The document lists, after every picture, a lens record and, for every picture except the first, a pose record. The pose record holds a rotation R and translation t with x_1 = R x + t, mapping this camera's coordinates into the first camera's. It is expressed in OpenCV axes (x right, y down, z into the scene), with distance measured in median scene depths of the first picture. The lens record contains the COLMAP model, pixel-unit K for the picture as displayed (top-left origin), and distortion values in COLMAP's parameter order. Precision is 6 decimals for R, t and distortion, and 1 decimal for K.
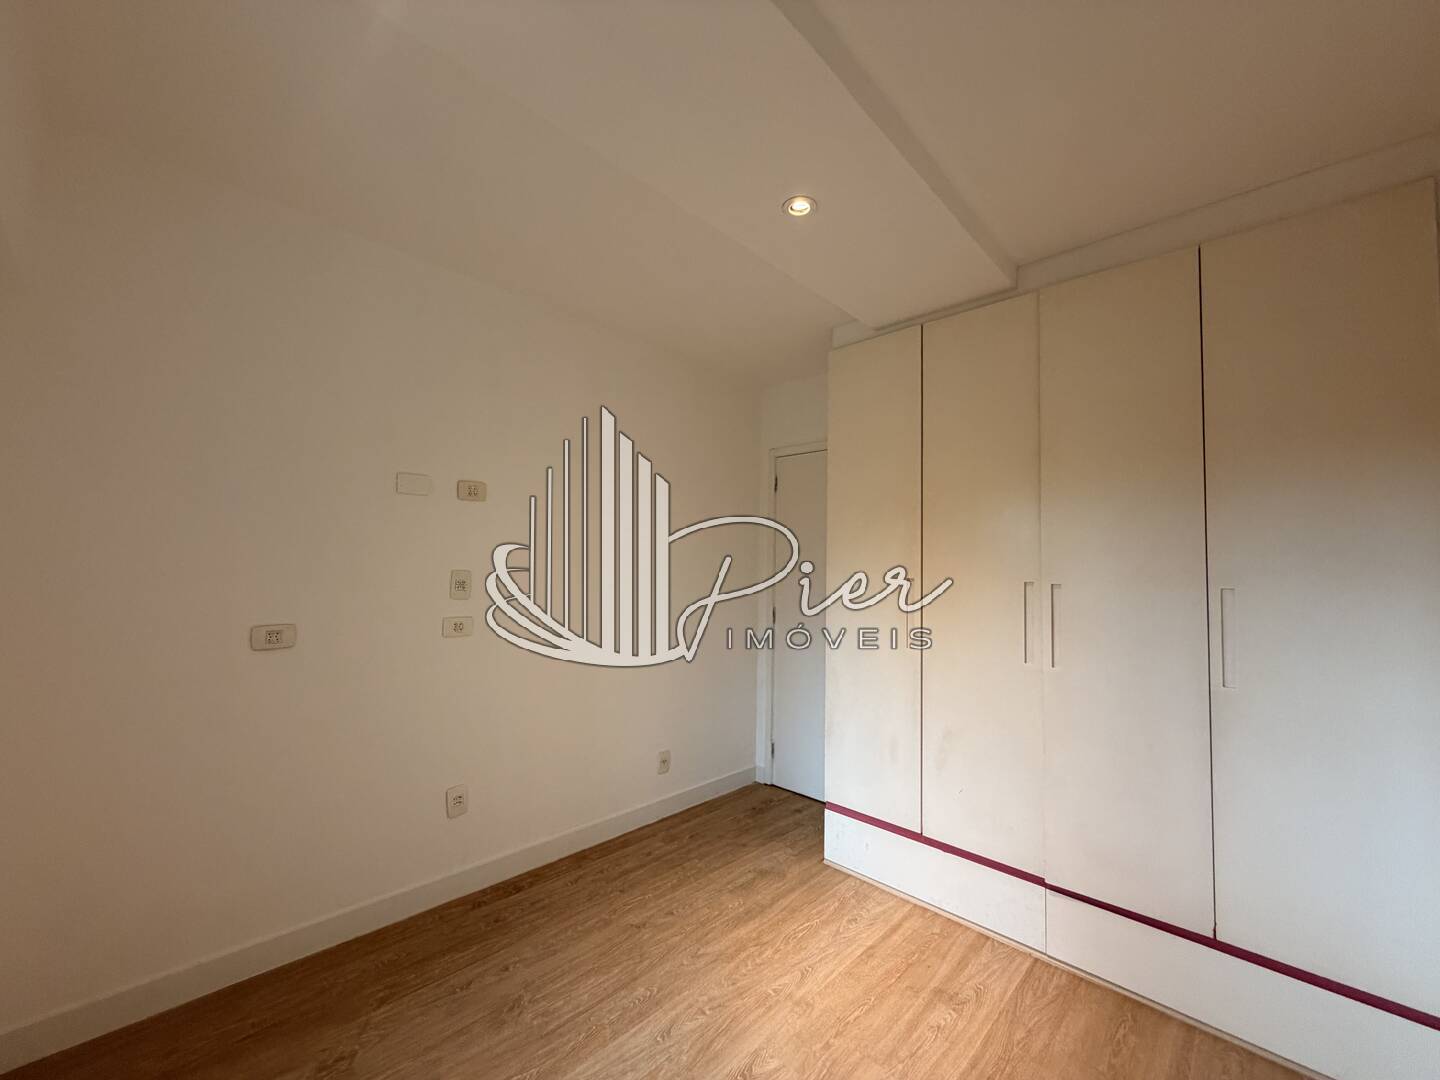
lens RADIAL K [[575.7, 0, 717.4], [0, 575.7, 542.4], [0, 0, 1]] dist [-0.000445, 0.000488]
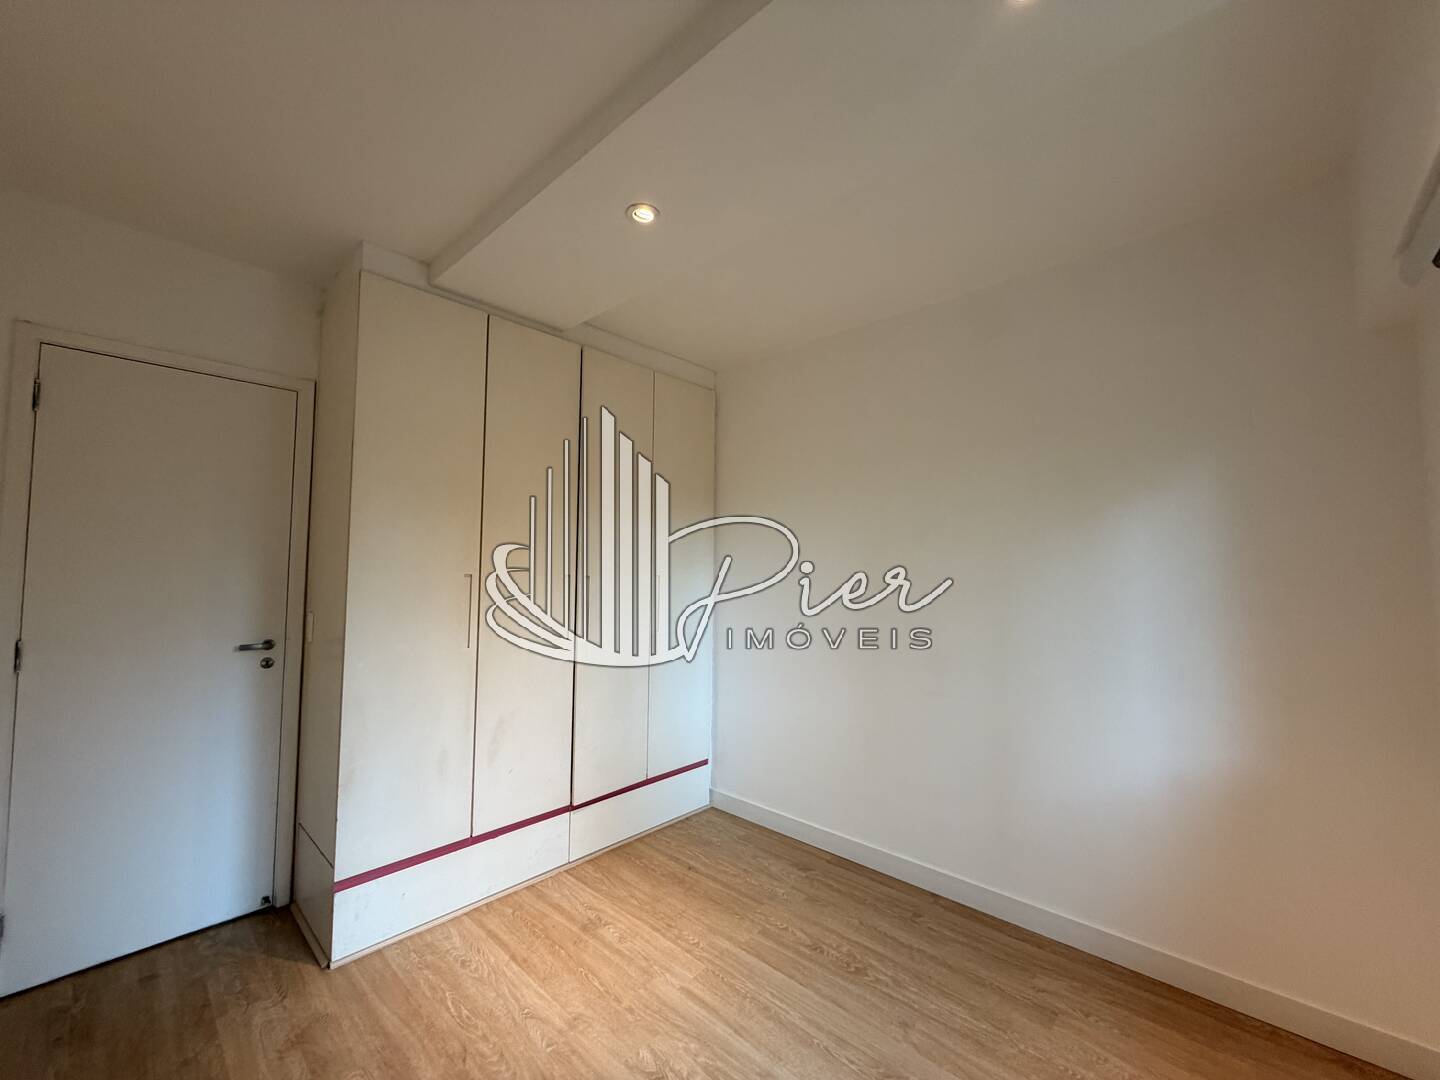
lens RADIAL K [[575.7, 0, 715.6], [0, 575.7, 537.3], [0, 0, 1]] dist [-0.000445, 0.000488]
pose [[-0.017750, 0.031895, 0.999334, -0.724028], [-0.054124, 0.997995, -0.032813, 0.014501], [-0.998376, -0.054670, -0.015988, 0.714710]]
